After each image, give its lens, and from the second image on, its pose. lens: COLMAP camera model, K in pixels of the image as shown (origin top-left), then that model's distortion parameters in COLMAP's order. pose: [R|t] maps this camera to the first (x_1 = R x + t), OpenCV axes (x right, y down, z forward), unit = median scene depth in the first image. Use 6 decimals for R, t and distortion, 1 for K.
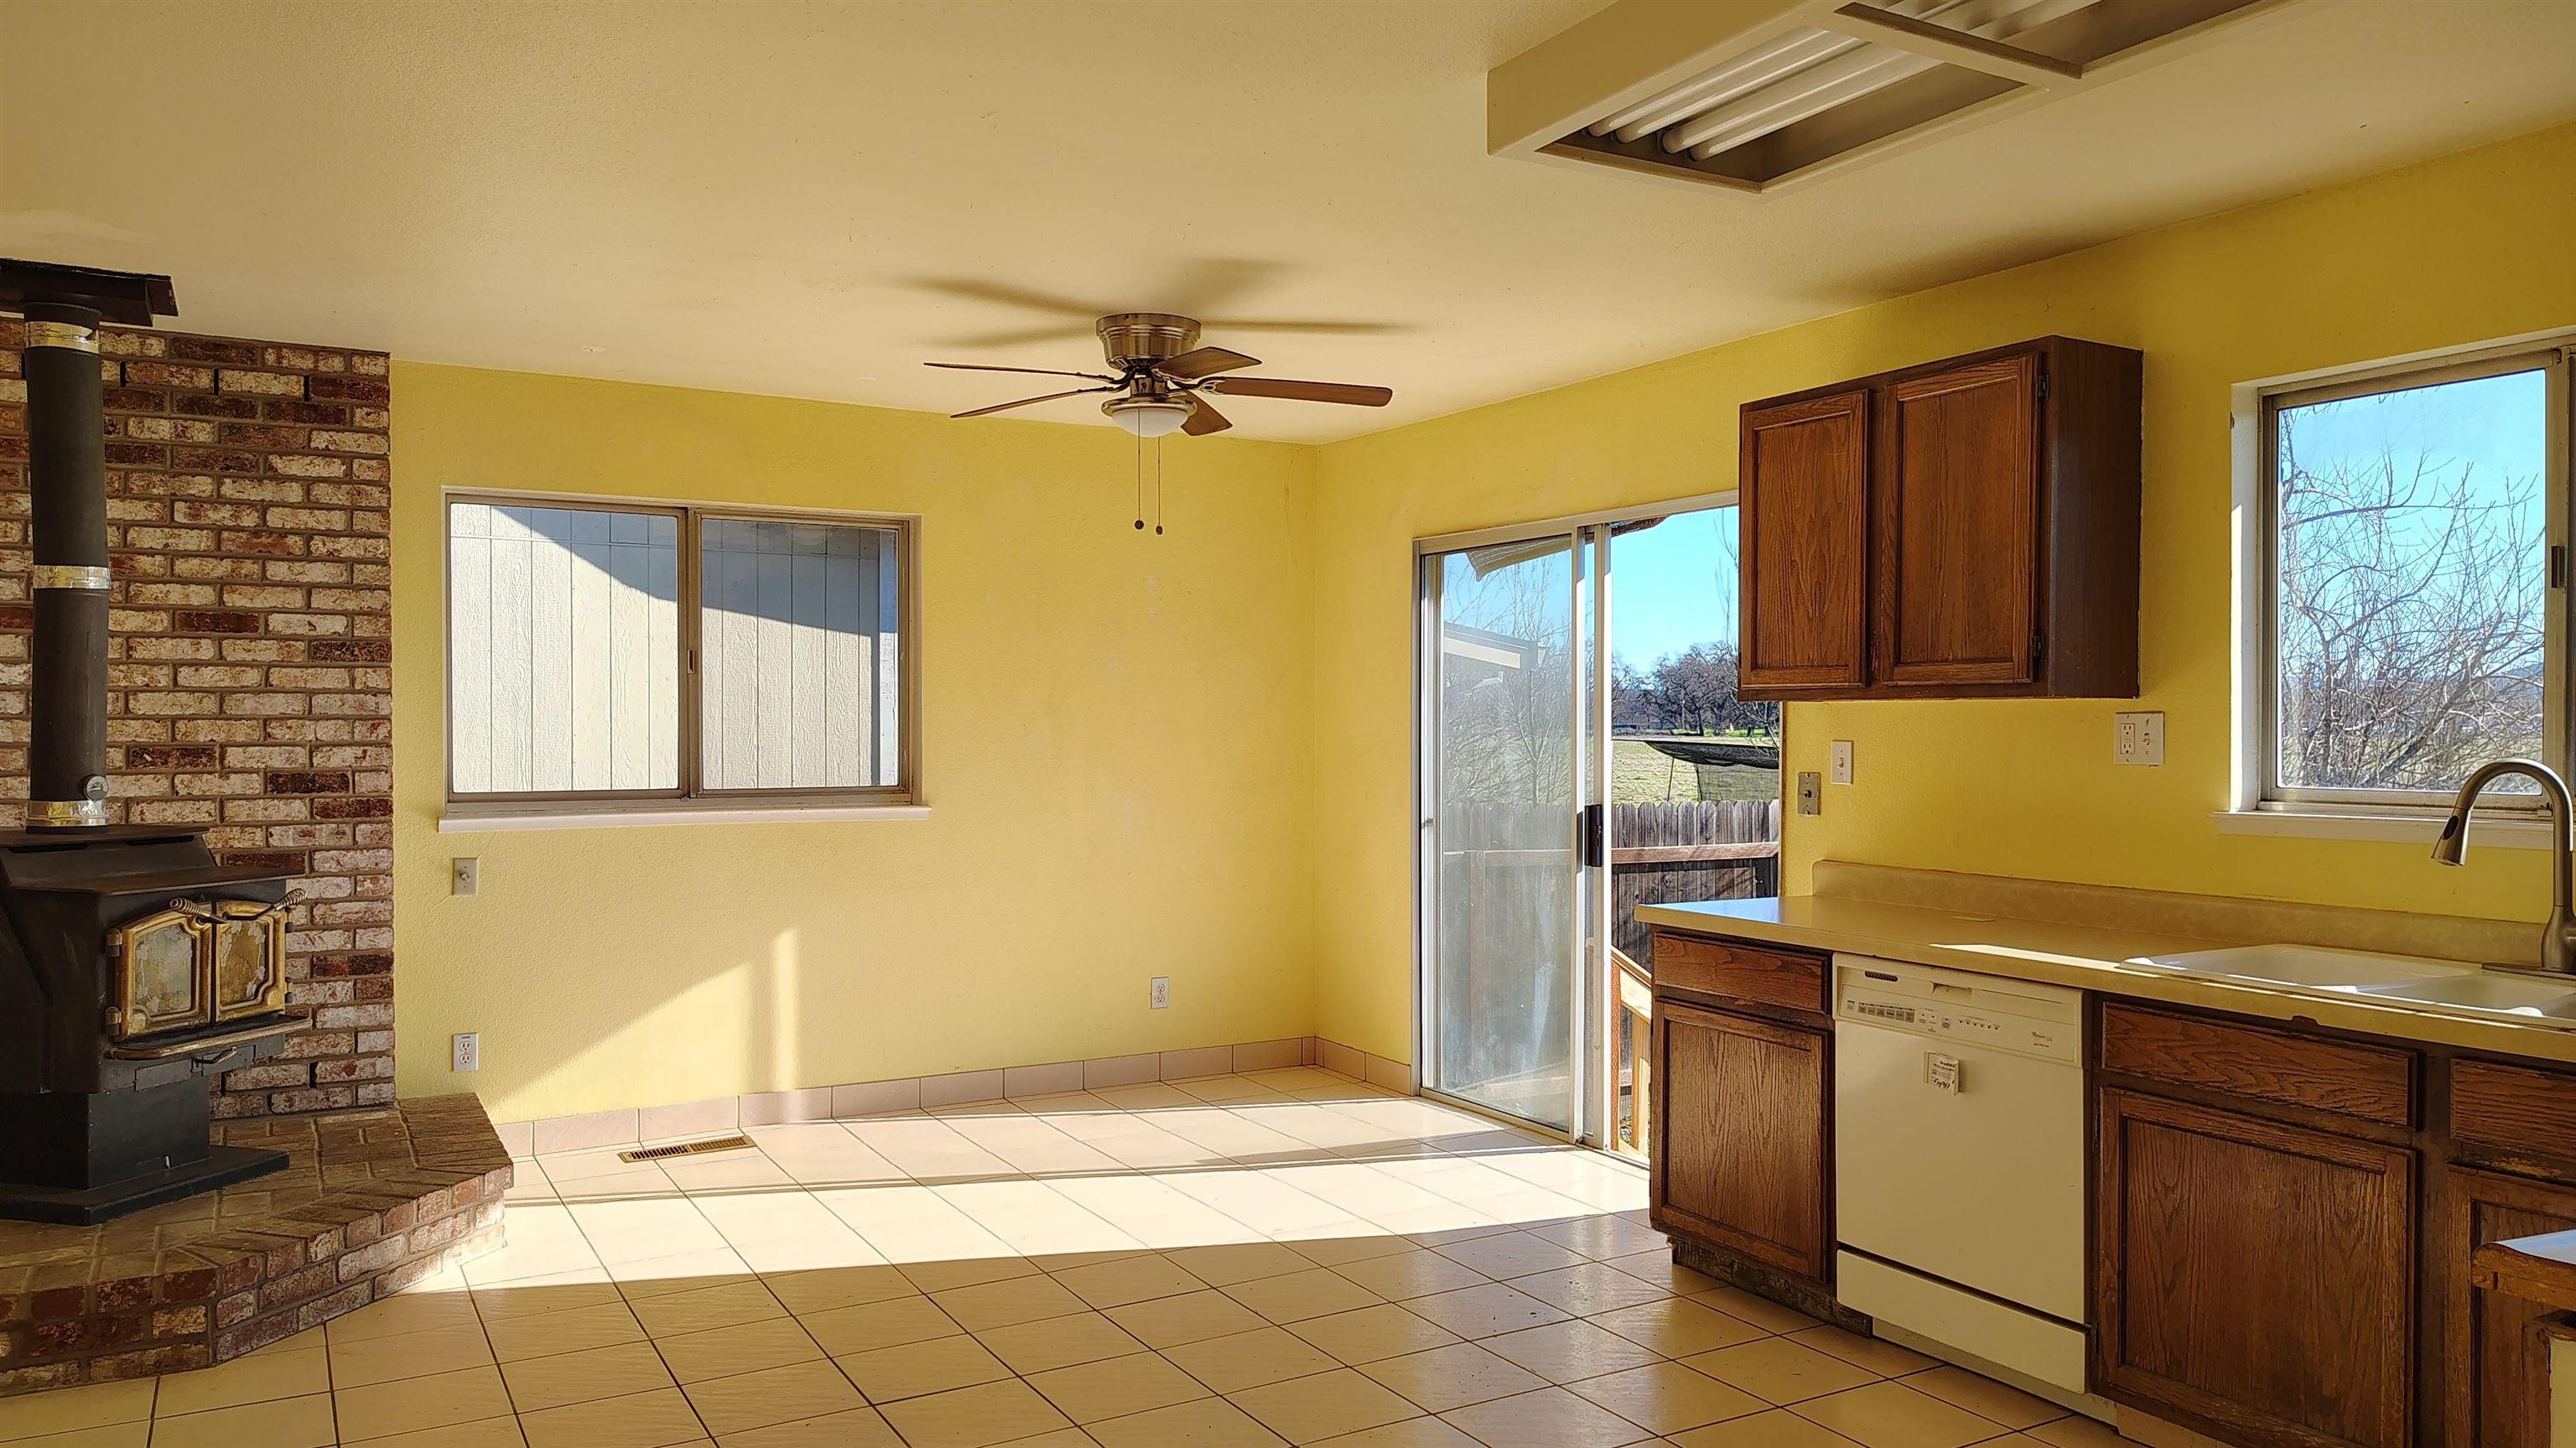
lens RADIAL K [[1804.4, 0, 1301.6], [0, 1804.4, 715.4], [0, 0, 1]] dist [0.028684, -0.021537]
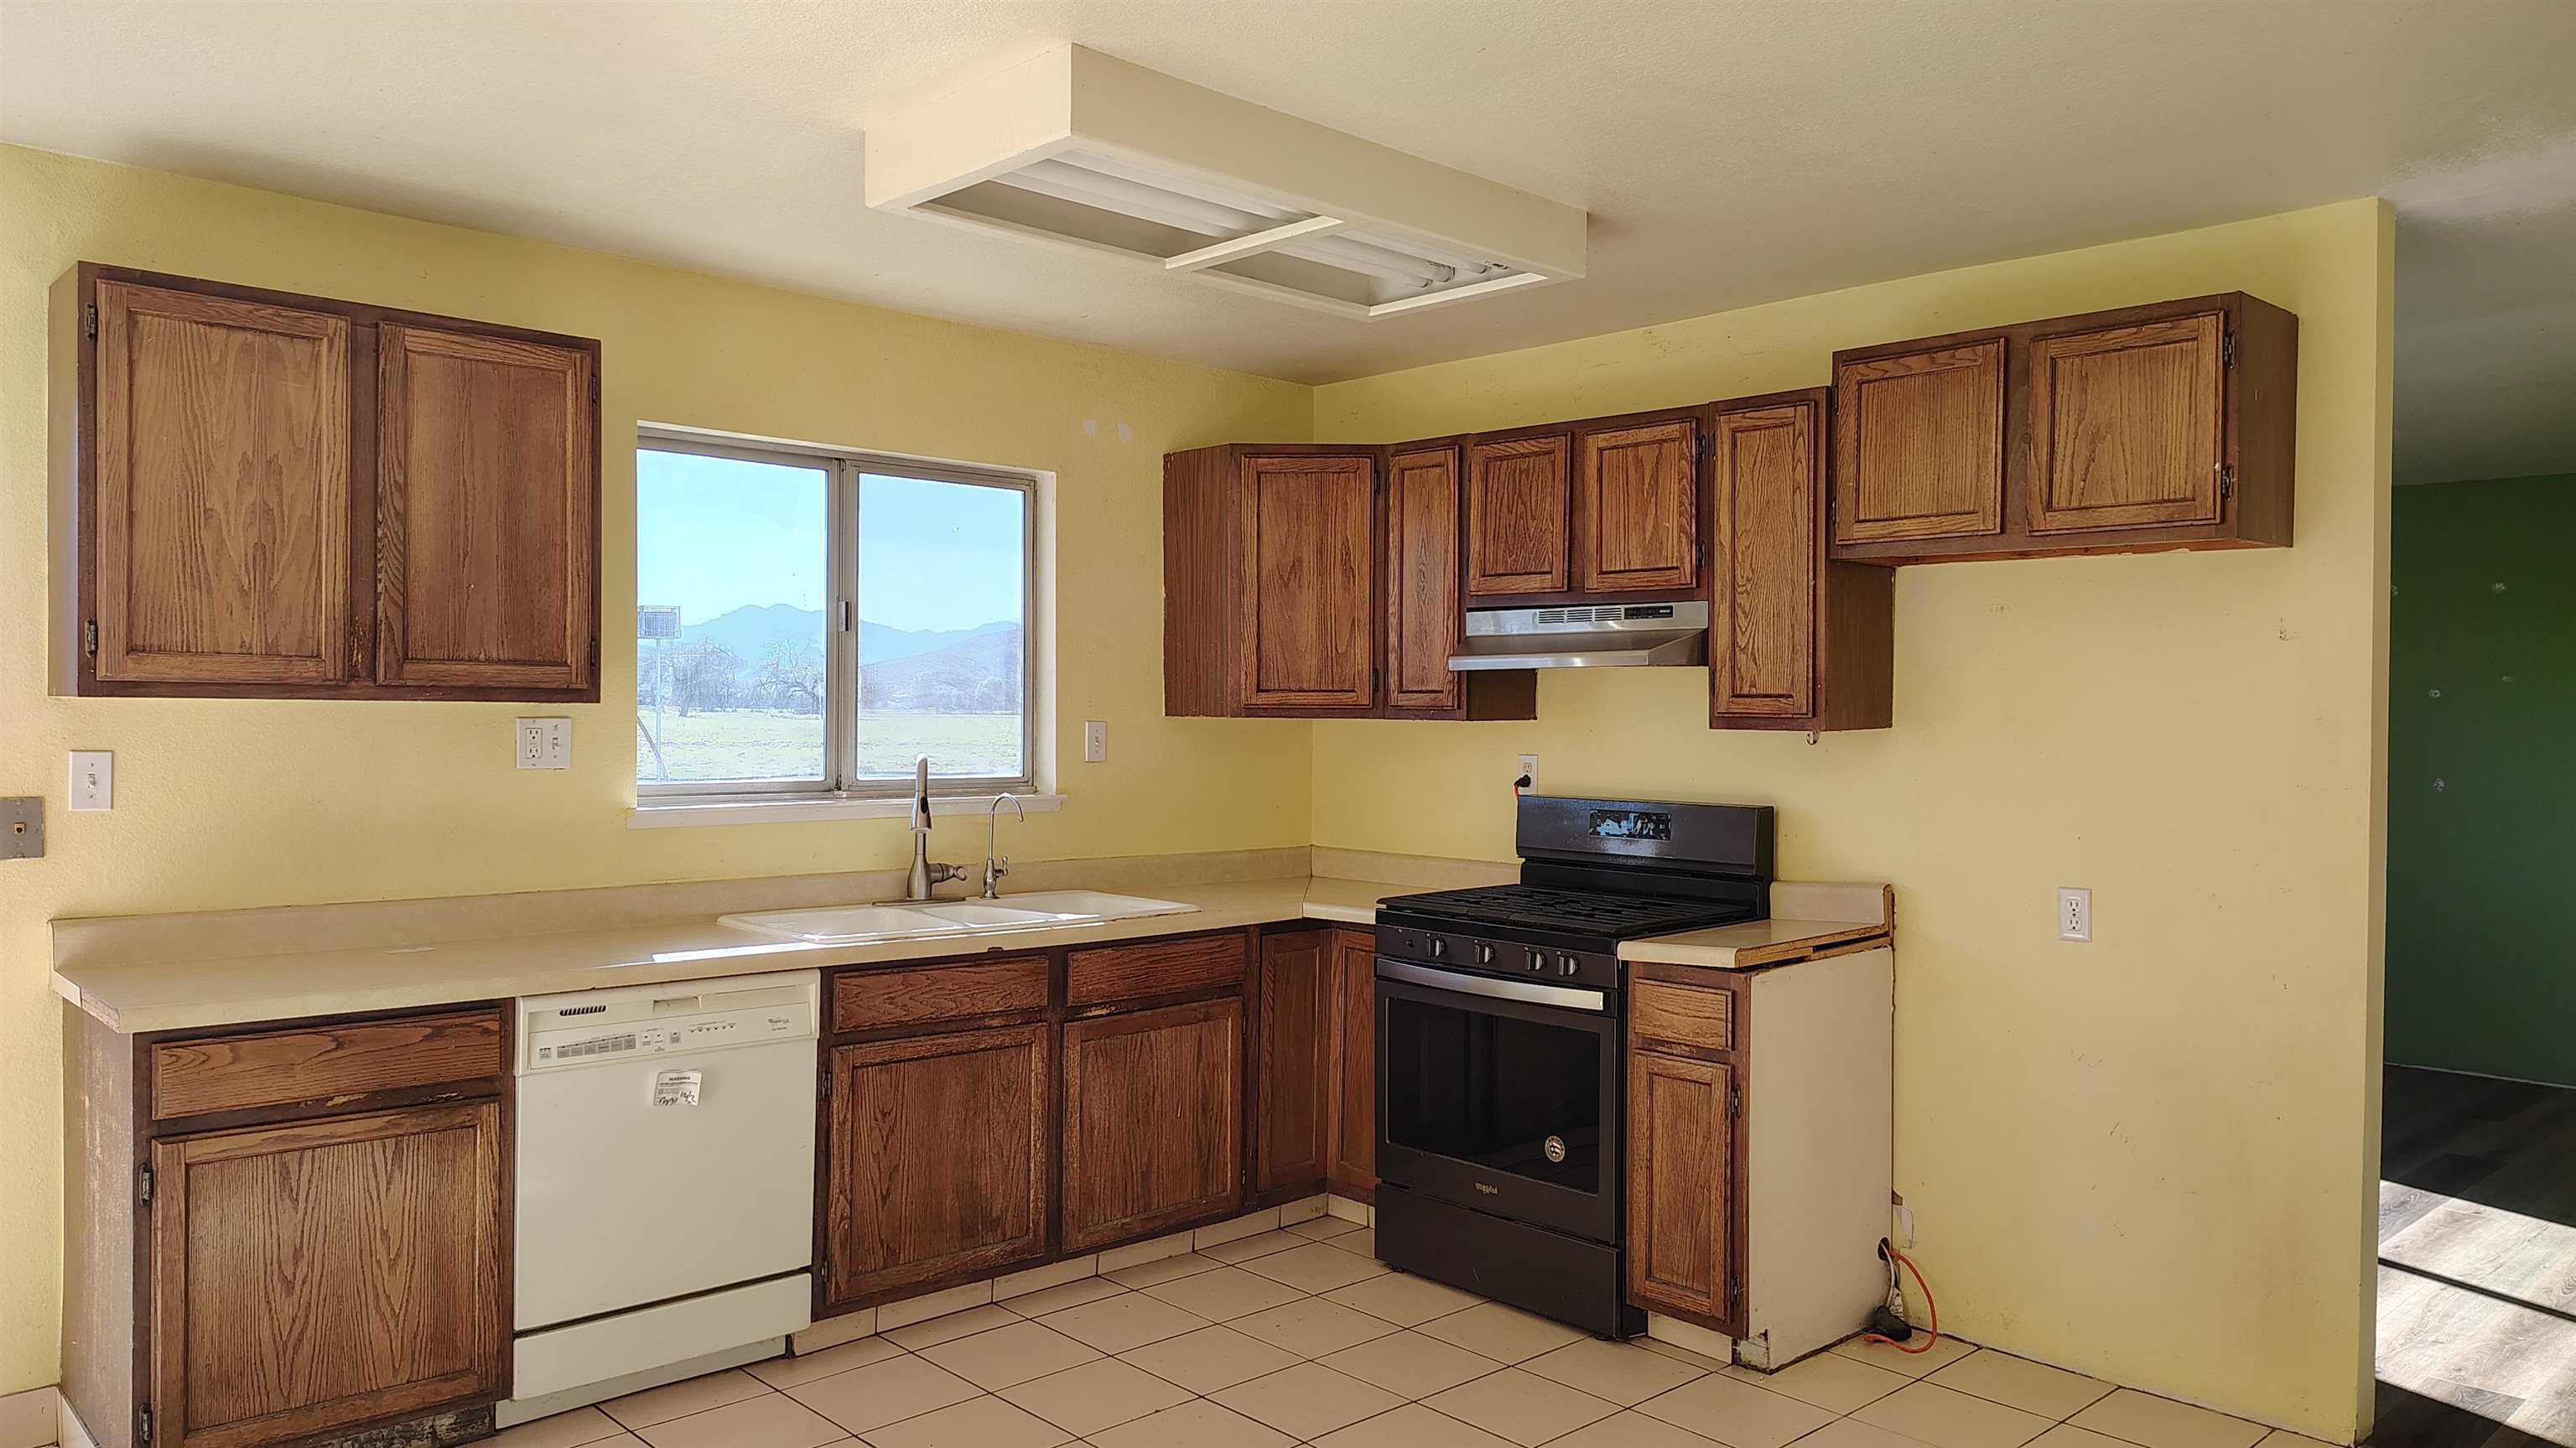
lens RADIAL K [[1804.4, 0, 1290.7], [0, 1804.4, 735.7], [0, 0, 1]] dist [0.028684, -0.021537]
pose [[-0.242224, -0.014761, 0.970108, -0.568501], [-0.015043, 0.999821, 0.011457, -0.008537], [-0.970104, -0.011819, -0.242402, 0.770481]]
